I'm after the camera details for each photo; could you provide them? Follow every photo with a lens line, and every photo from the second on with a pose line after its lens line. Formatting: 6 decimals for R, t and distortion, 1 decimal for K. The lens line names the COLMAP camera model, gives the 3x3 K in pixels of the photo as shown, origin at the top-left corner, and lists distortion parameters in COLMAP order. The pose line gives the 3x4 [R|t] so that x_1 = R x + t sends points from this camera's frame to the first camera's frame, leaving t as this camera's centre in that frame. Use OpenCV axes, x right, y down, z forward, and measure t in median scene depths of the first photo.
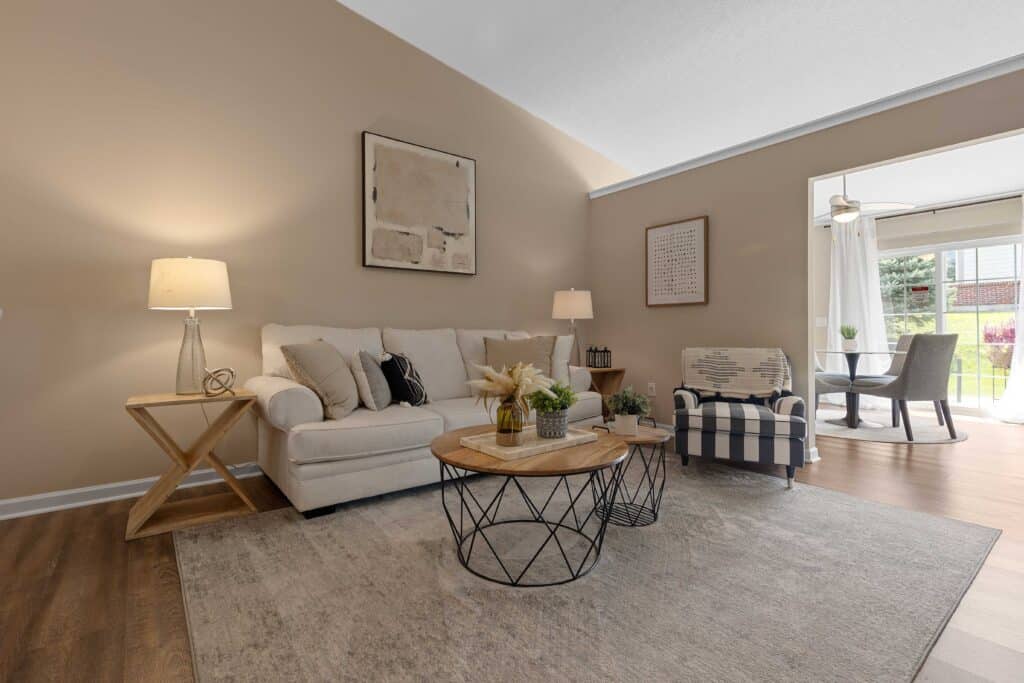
lens RADIAL K [[467.8, 0, 497.3], [0, 467.8, 330.6], [0, 0, 1]] dist [0.003526, 0.001214]
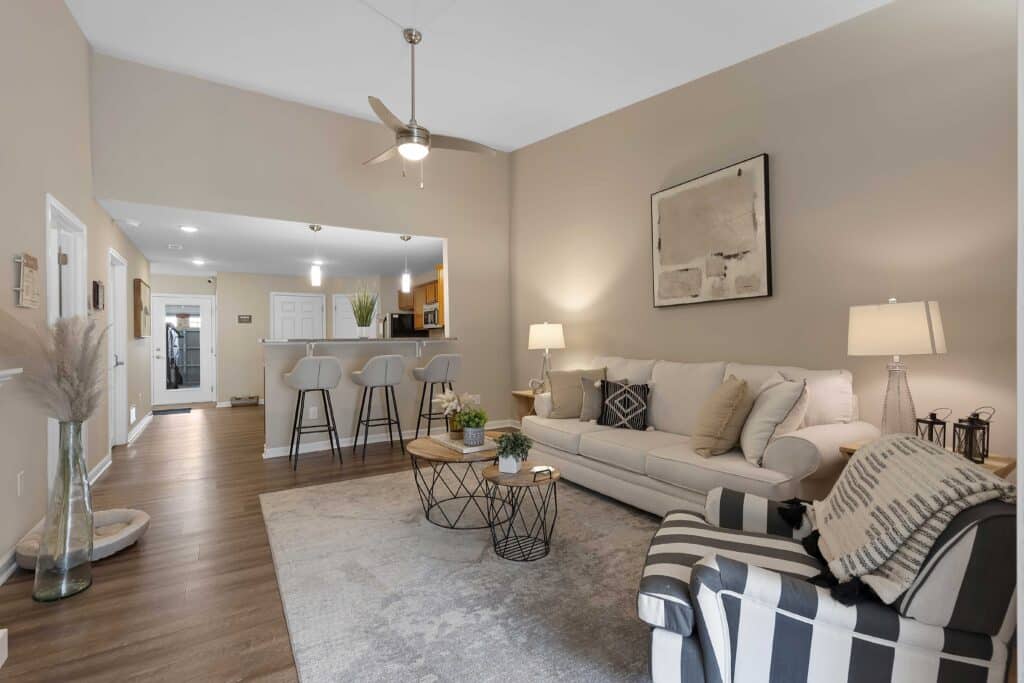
lens RADIAL K [[467.8, 0, 513.3], [0, 467.8, 342.6], [0, 0, 1]] dist [0.003526, 0.001214]
pose [[-0.093751, 0.004008, -0.995588, 1.154529], [0.014894, 0.999886, 0.002622, -0.071187], [0.995484, -0.014583, -0.093800, 0.935309]]
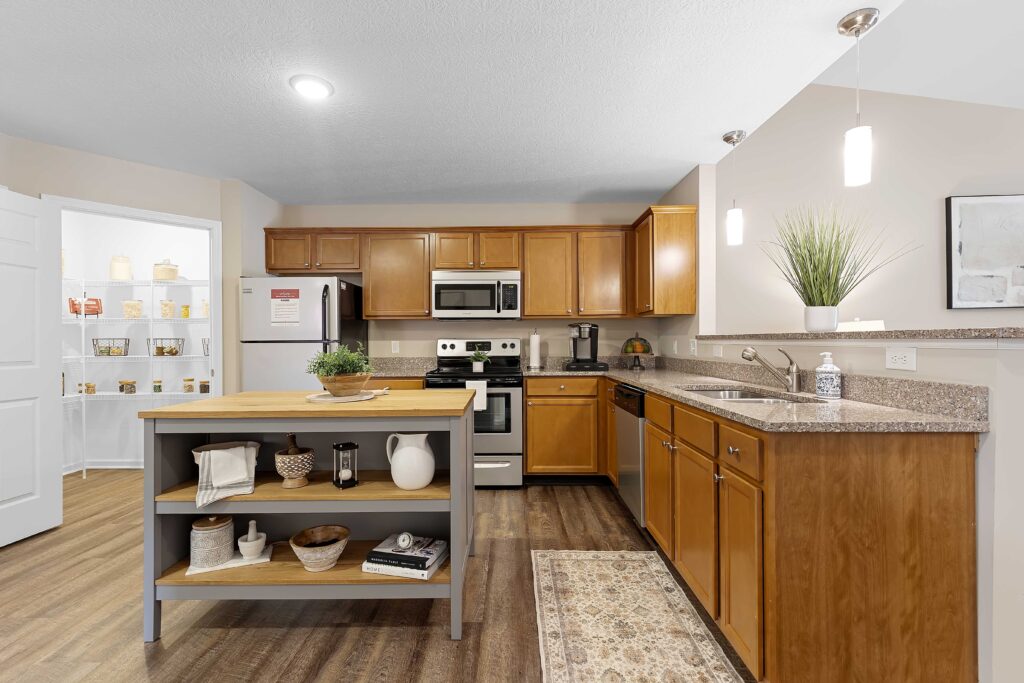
lens RADIAL K [[467.8, 0, 507.9], [0, 467.8, 340.7], [0, 0, 1]] dist [0.003526, 0.001214]
pose [[0.787565, -0.008896, -0.616167, -0.542898], [0.010738, 0.999942, -0.000711, -0.084112], [0.616137, -0.006057, 0.787615, -0.805893]]
